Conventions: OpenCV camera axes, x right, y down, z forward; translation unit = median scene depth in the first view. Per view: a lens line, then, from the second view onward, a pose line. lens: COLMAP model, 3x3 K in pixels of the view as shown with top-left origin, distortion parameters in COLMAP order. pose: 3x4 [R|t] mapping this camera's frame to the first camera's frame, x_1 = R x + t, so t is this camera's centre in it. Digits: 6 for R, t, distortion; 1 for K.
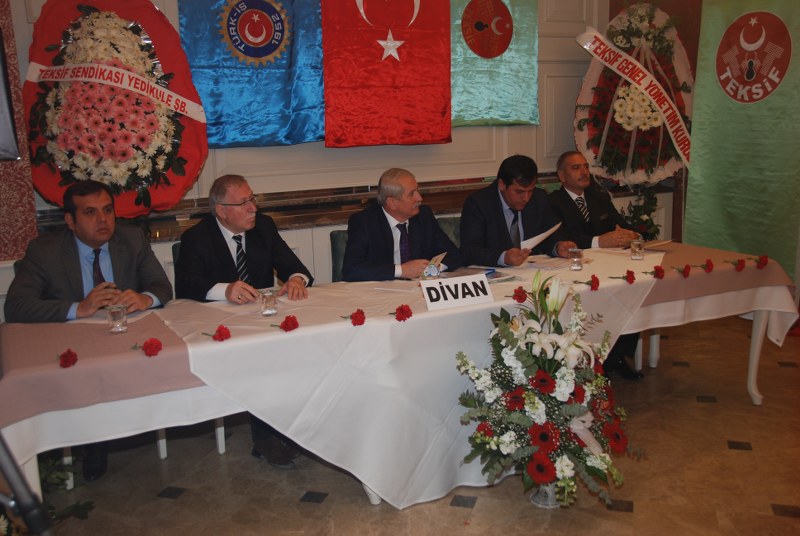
lens RADIAL K [[778.5, 0, 399.6], [0, 778.5, 261.2], [0, 0, 1]] dist [-0.009259, 0.000000]
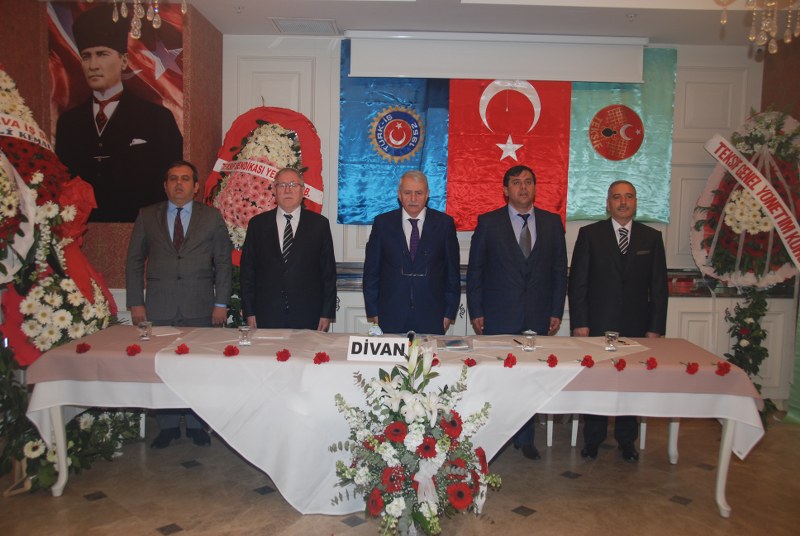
lens RADIAL K [[691.1, 0, 404.5], [0, 691.1, 265.7], [0, 0, 1]] dist [-0.108805, 0.129718]
pose [[0.888490, 0.086520, -0.450665, 0.347265], [-0.128545, 0.989673, -0.063428, -0.015920], [0.440524, 0.114286, 0.890437, 0.026390]]
